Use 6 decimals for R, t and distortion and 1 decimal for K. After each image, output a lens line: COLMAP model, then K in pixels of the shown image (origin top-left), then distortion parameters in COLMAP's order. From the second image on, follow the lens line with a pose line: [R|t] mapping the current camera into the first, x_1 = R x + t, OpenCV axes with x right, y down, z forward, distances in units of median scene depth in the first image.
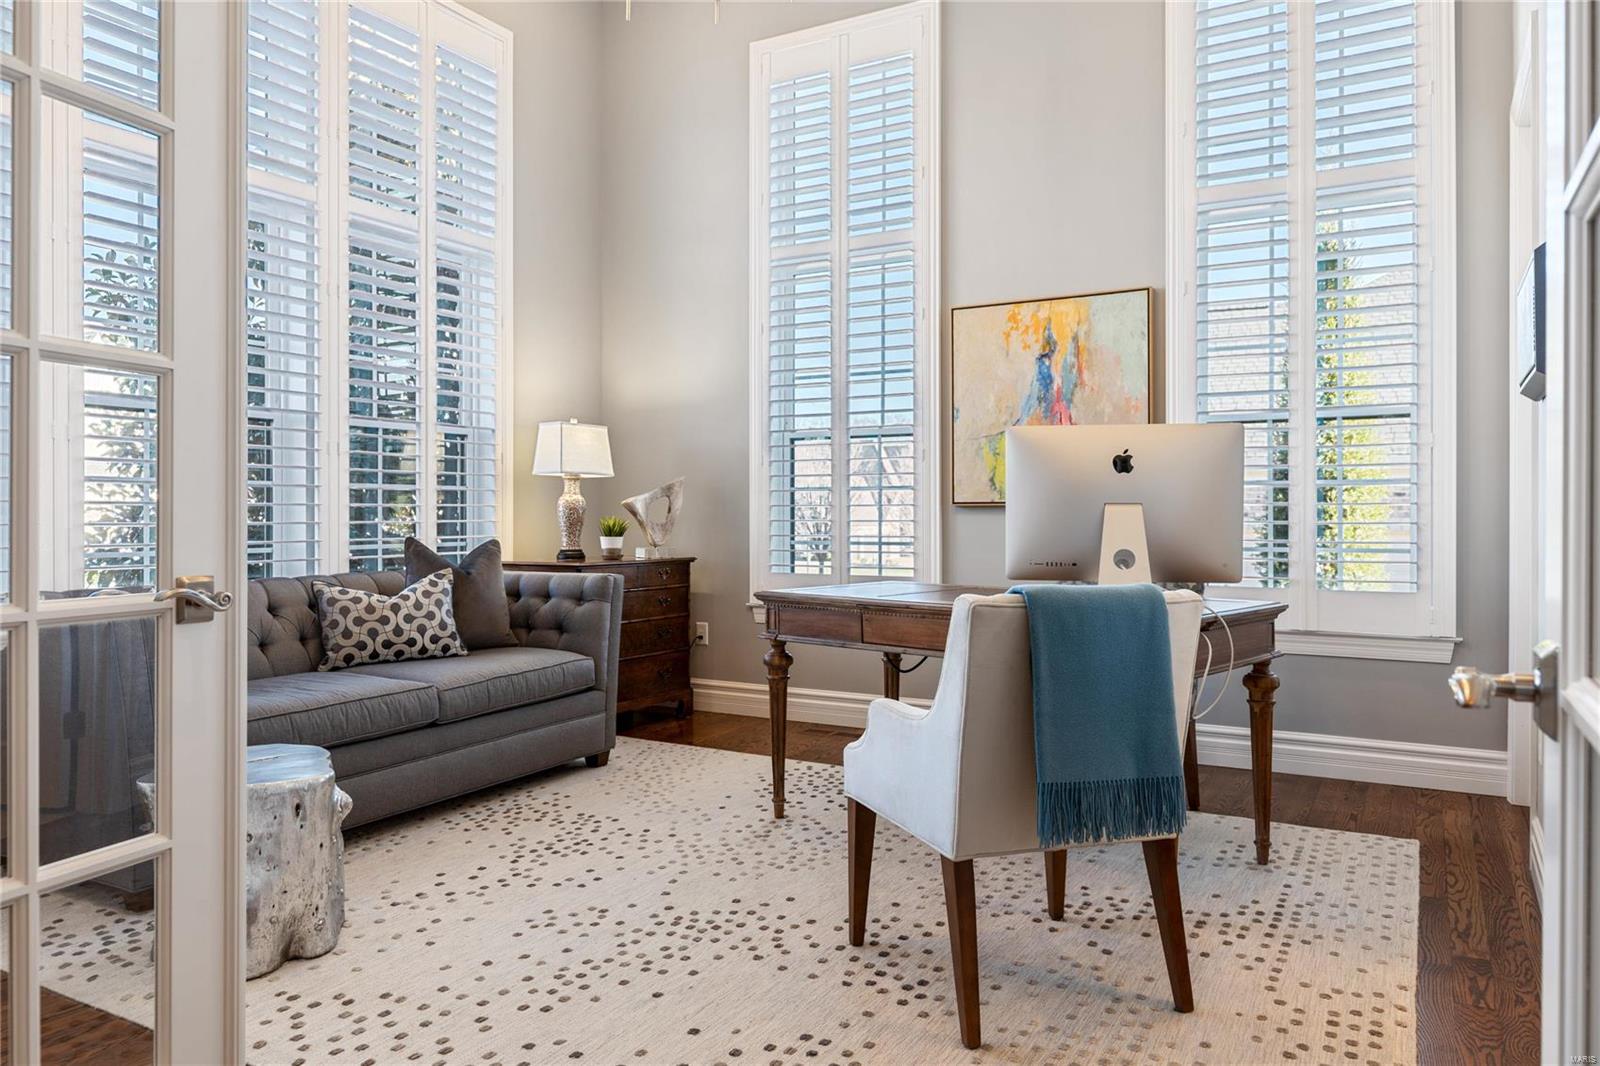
lens RADIAL K [[1123.6, 0, 800.0], [0, 1123.6, 533.0], [0, 0, 1]] dist [0.007030, 0.002963]
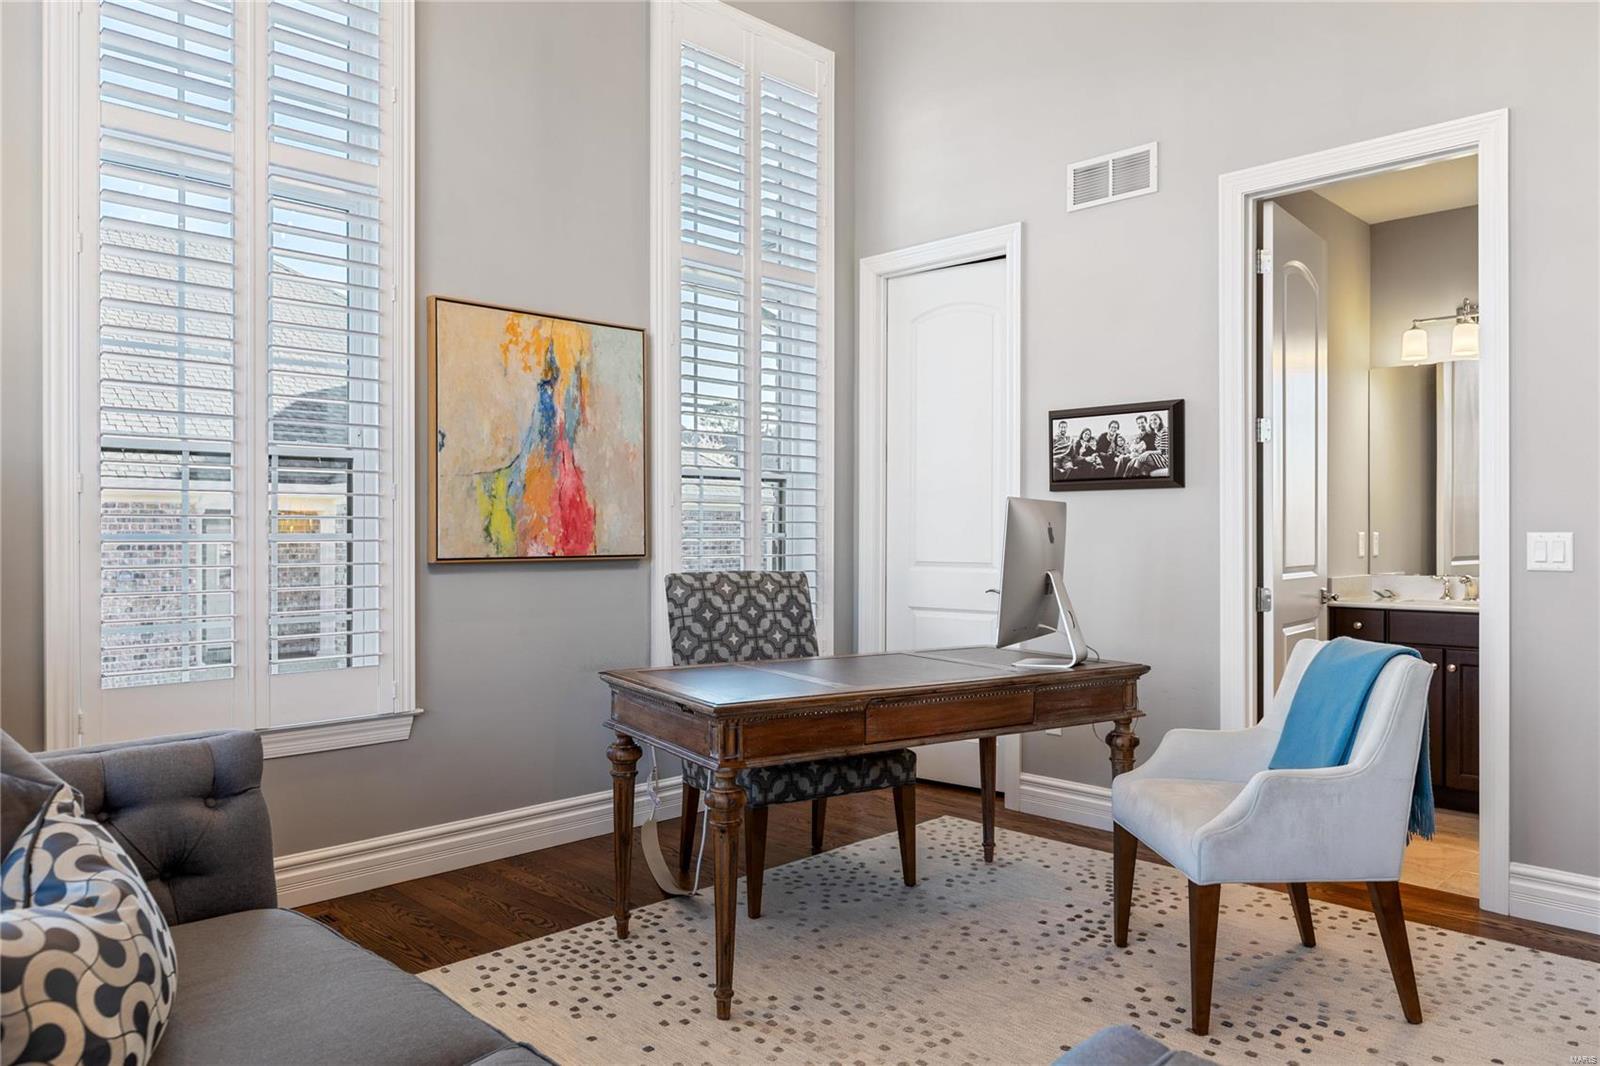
lens RADIAL K [[1123.6, 0, 800.0], [0, 1123.6, 533.0], [0, 0, 1]] dist [0.007030, 0.002963]
pose [[0.236168, -0.001067, 0.971712, -0.557510], [0.016440, 0.999861, -0.002897, -0.040176], [-0.971573, 0.016659, 0.236153, 0.625199]]
